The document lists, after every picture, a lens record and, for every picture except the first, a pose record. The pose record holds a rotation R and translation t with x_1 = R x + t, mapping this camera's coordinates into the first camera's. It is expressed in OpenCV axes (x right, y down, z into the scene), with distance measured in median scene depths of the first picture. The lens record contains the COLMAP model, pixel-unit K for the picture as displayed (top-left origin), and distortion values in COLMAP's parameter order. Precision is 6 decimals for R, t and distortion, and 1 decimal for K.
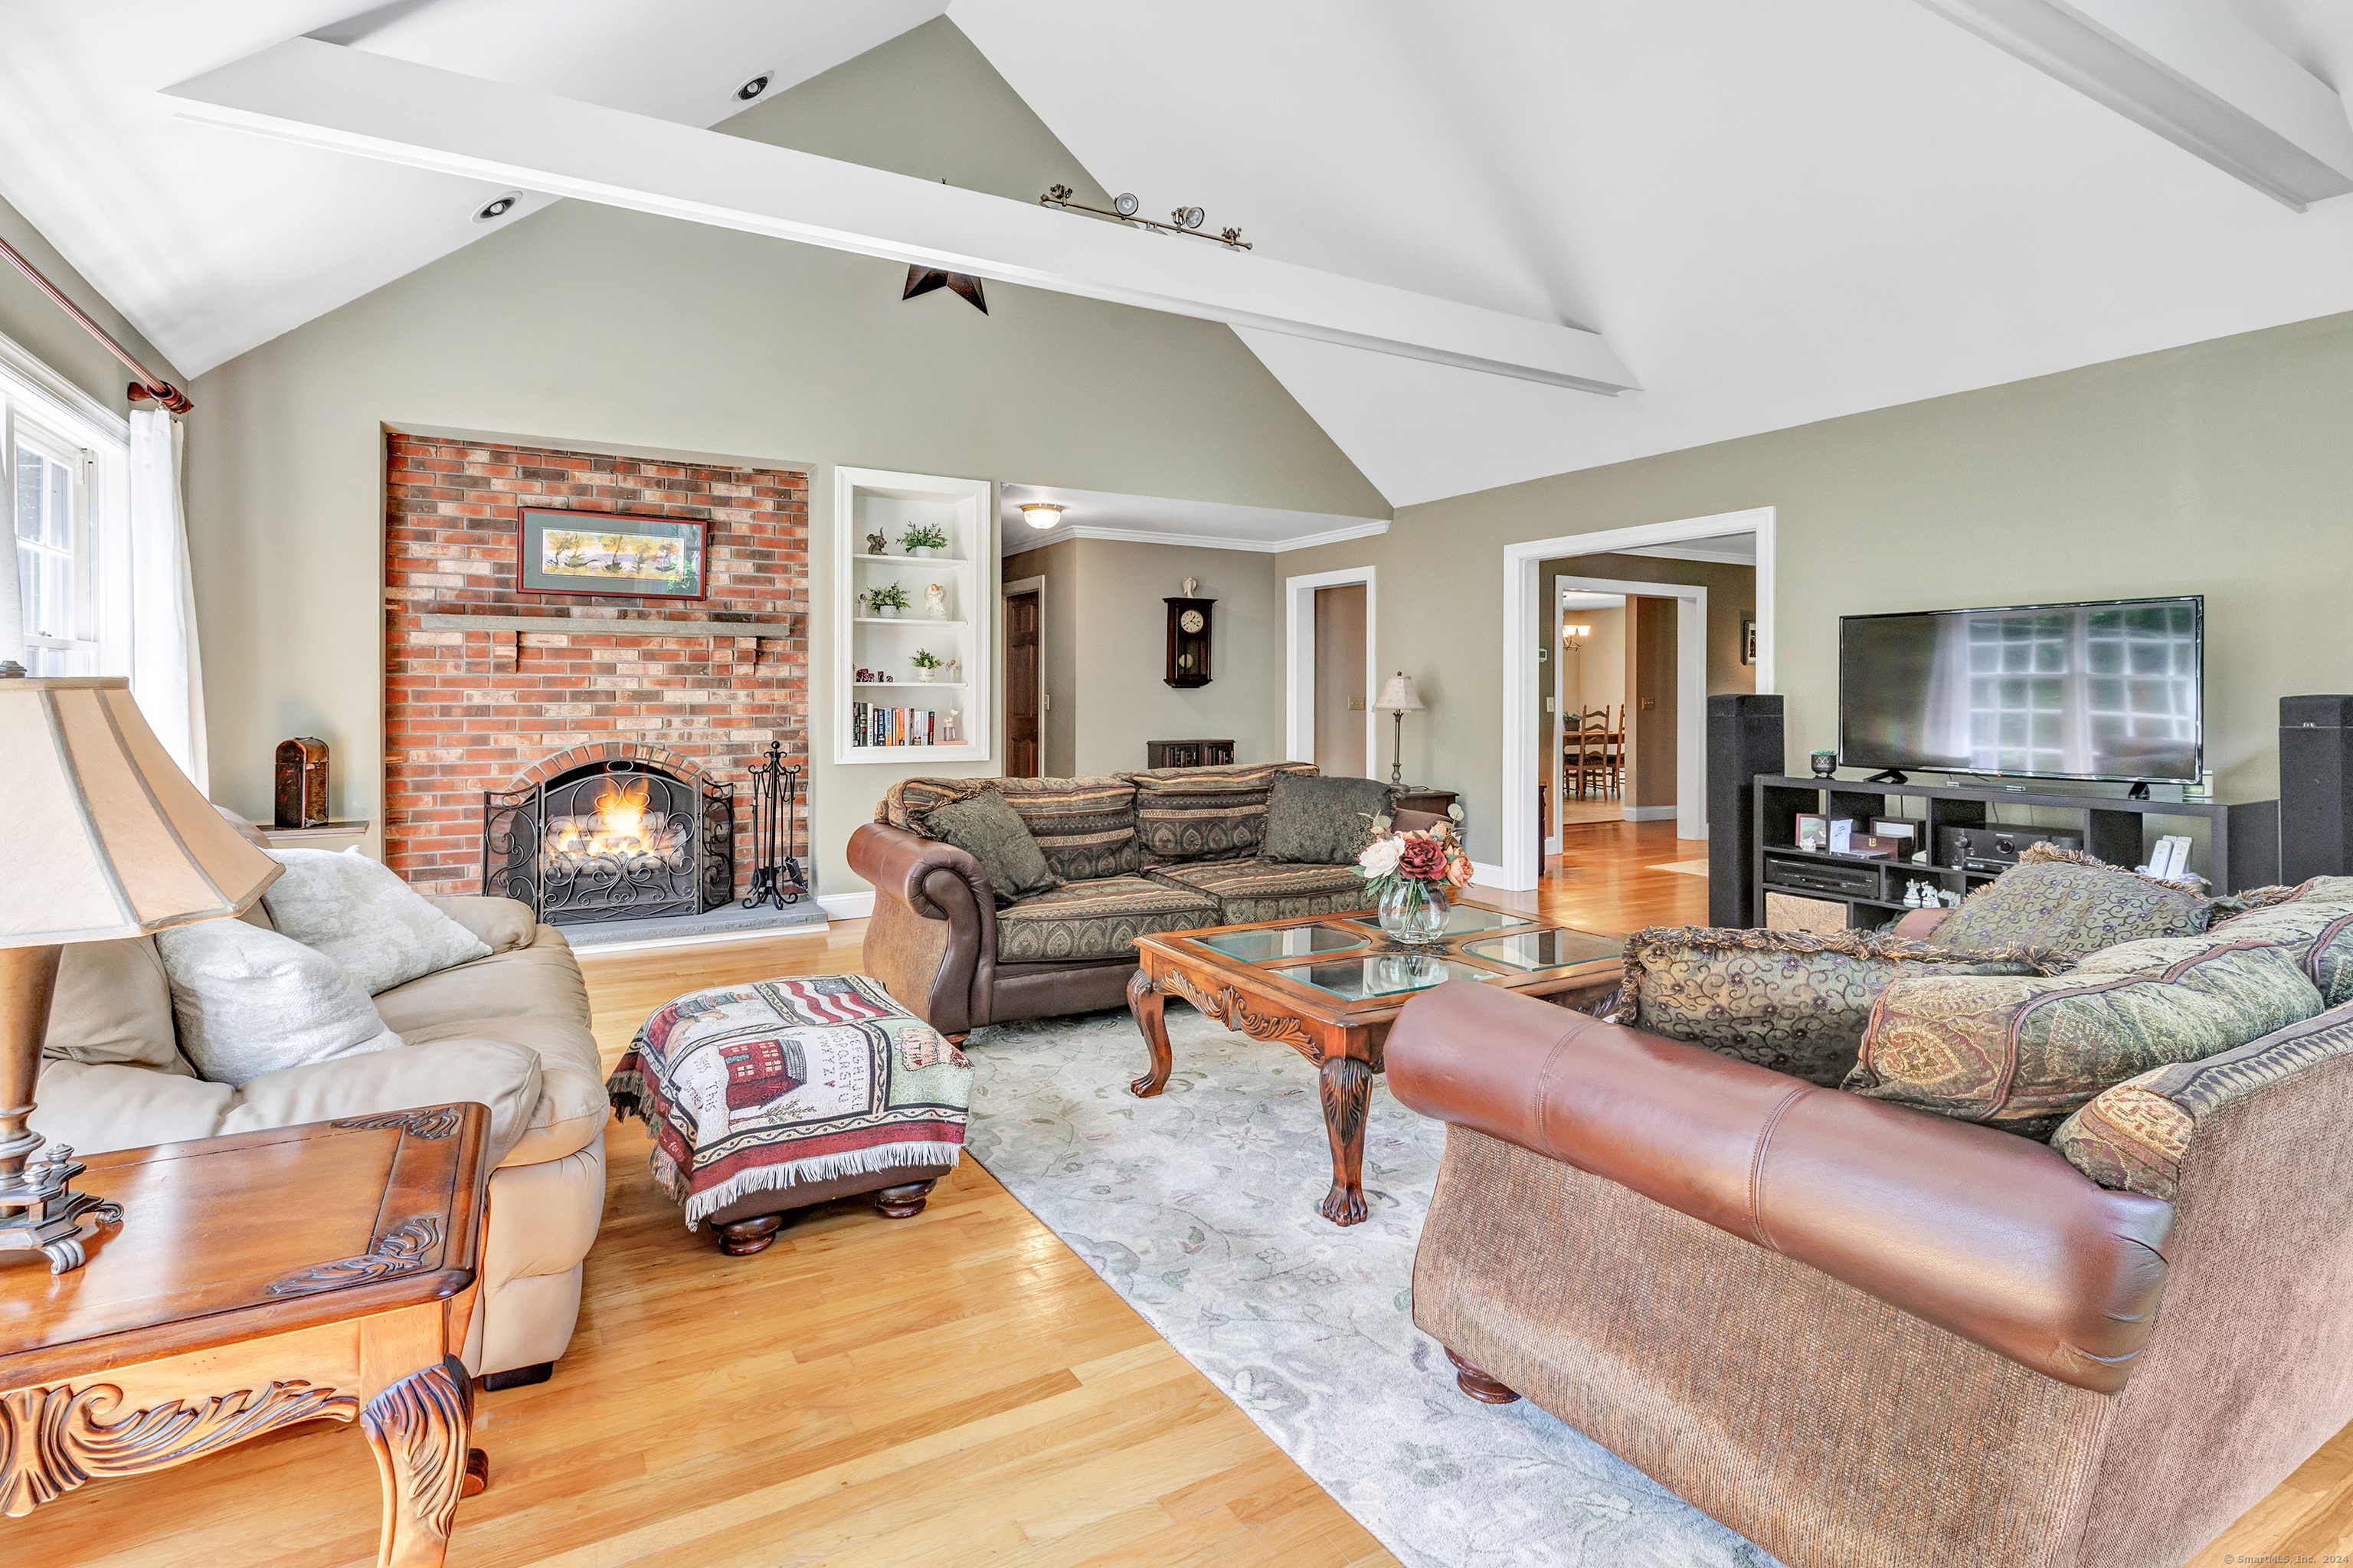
lens RADIAL K [[1081.5, 0, 1100.9], [0, 1081.5, 695.3], [0, 0, 1]] dist [0.009216, 0.000825]
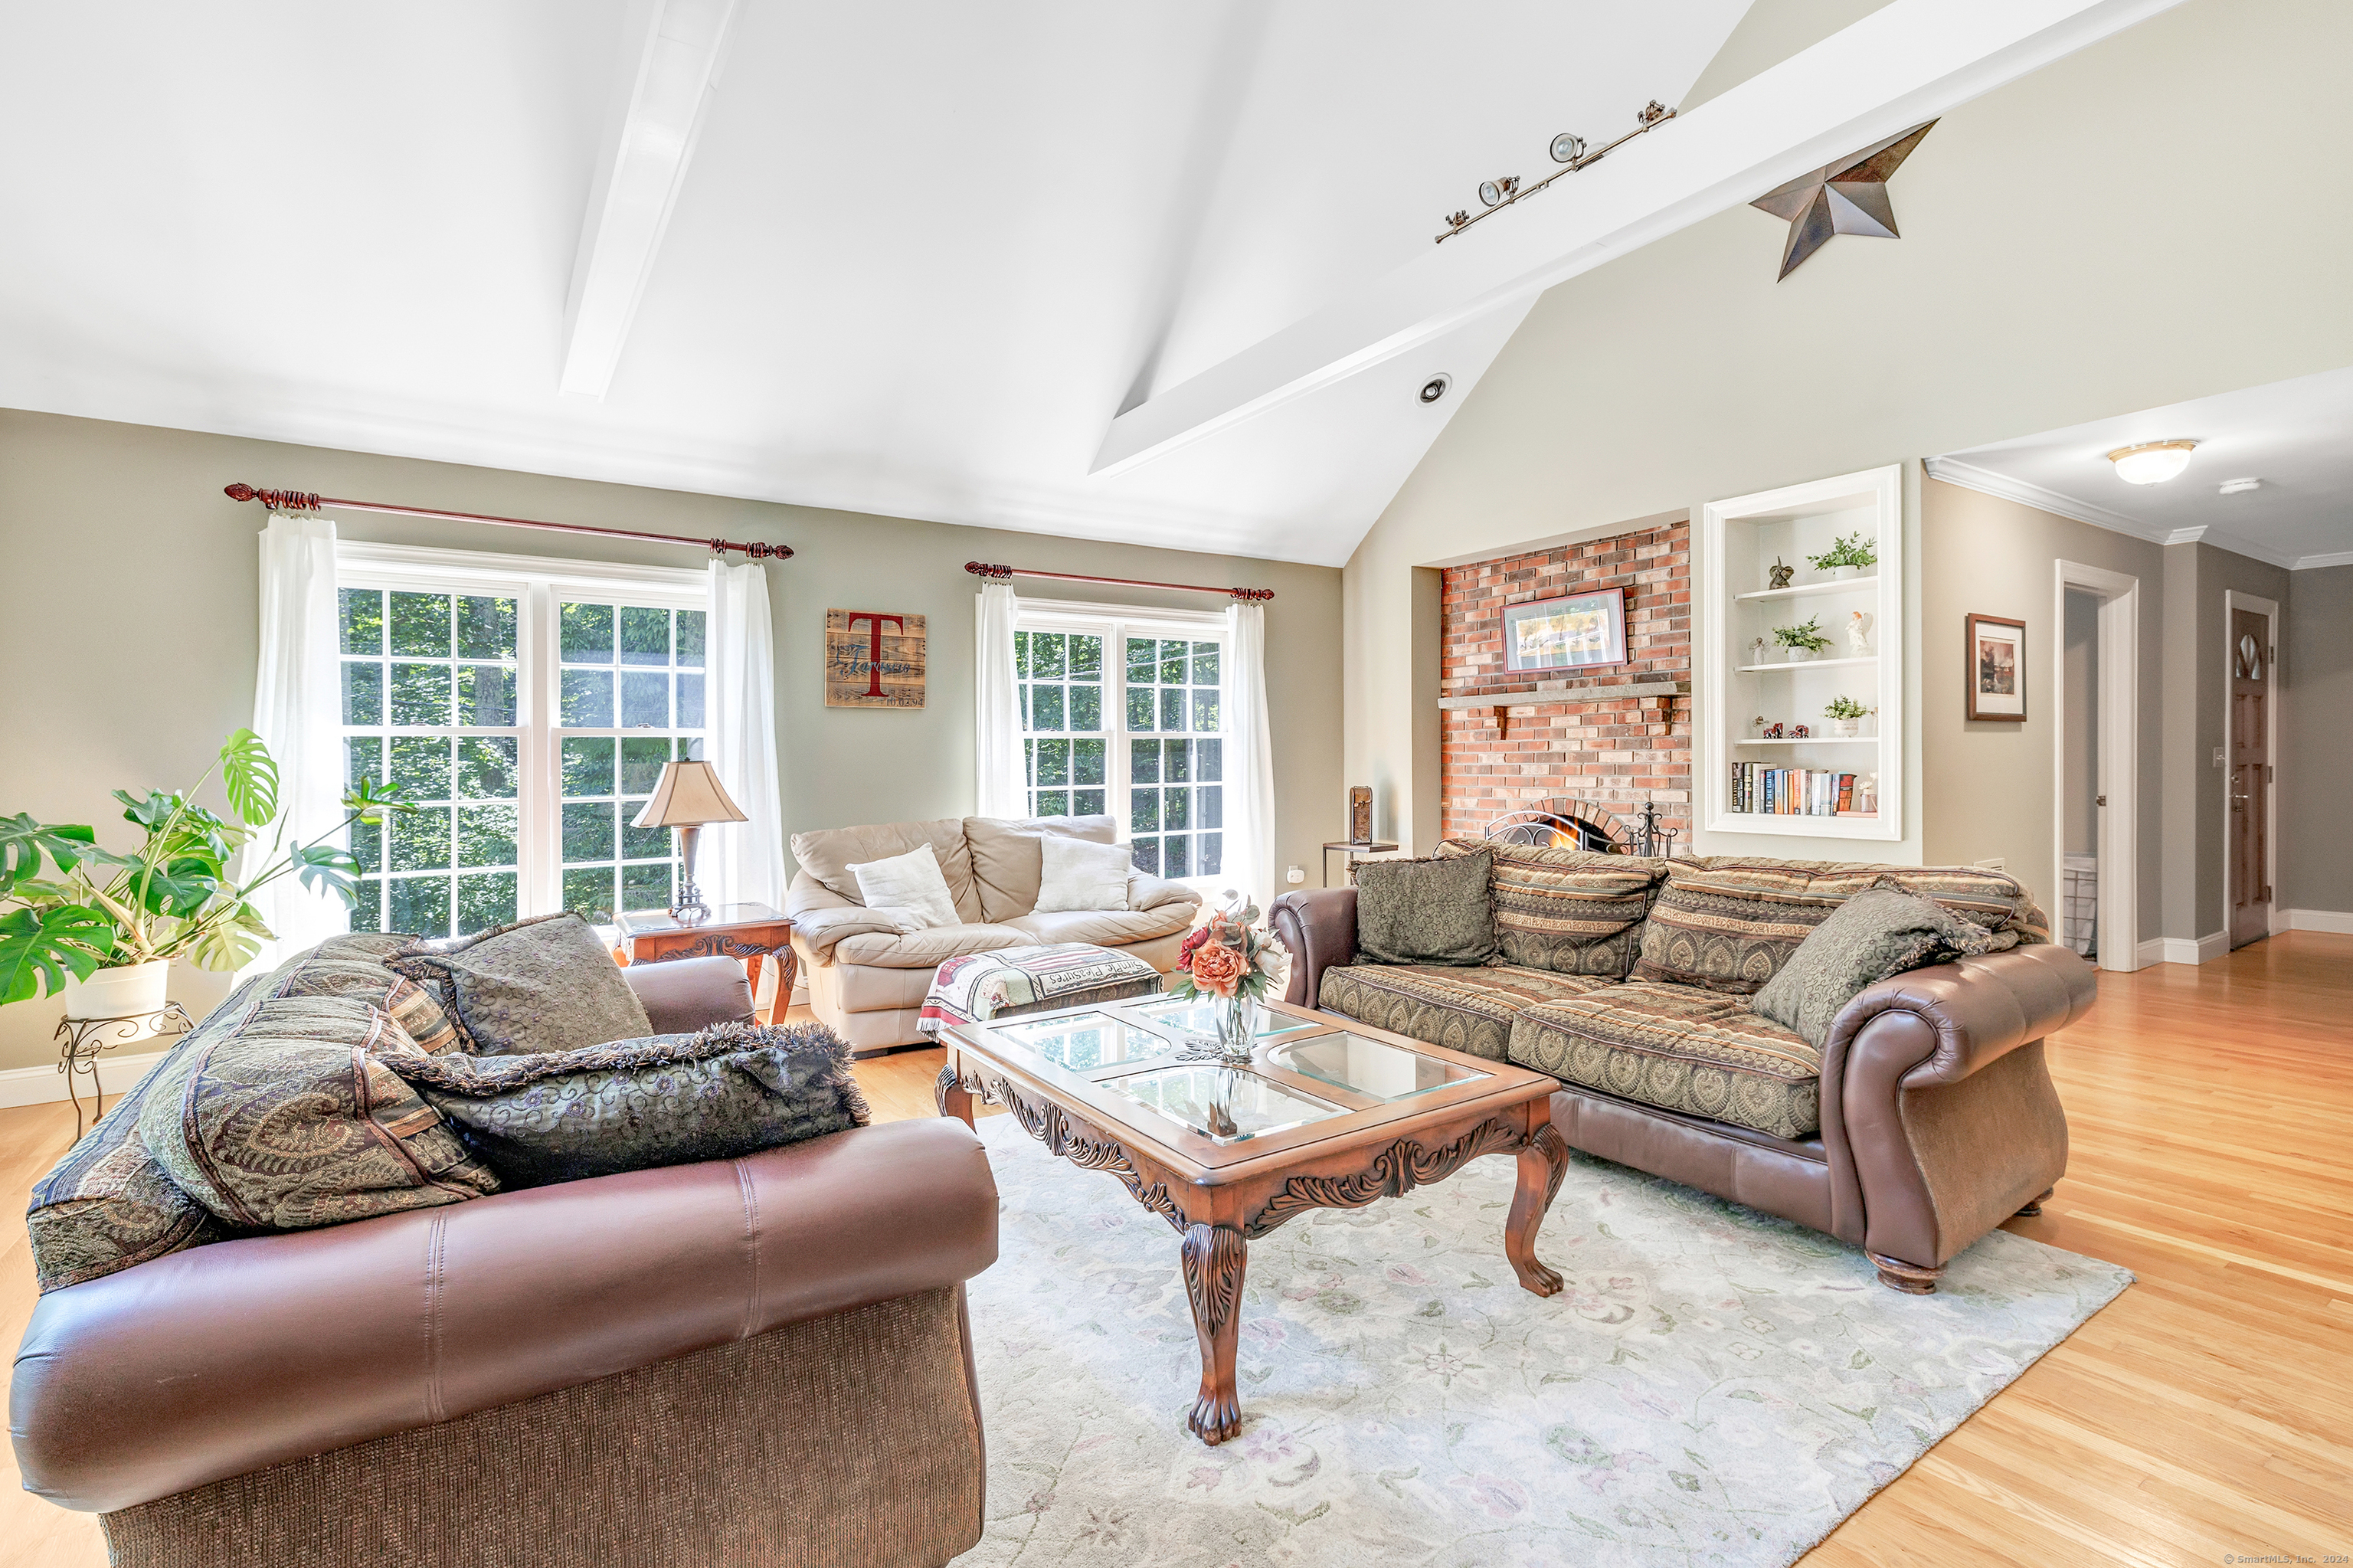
lens RADIAL K [[1081.5, 0, 1189.3], [0, 1081.5, 763.9], [0, 0, 1]] dist [0.009216, 0.000825]
pose [[0.112783, 0.002426, -0.993617, 0.632056], [0.011525, 0.999927, 0.003750, -0.001128], [0.993553, -0.011874, 0.112747, 0.477584]]
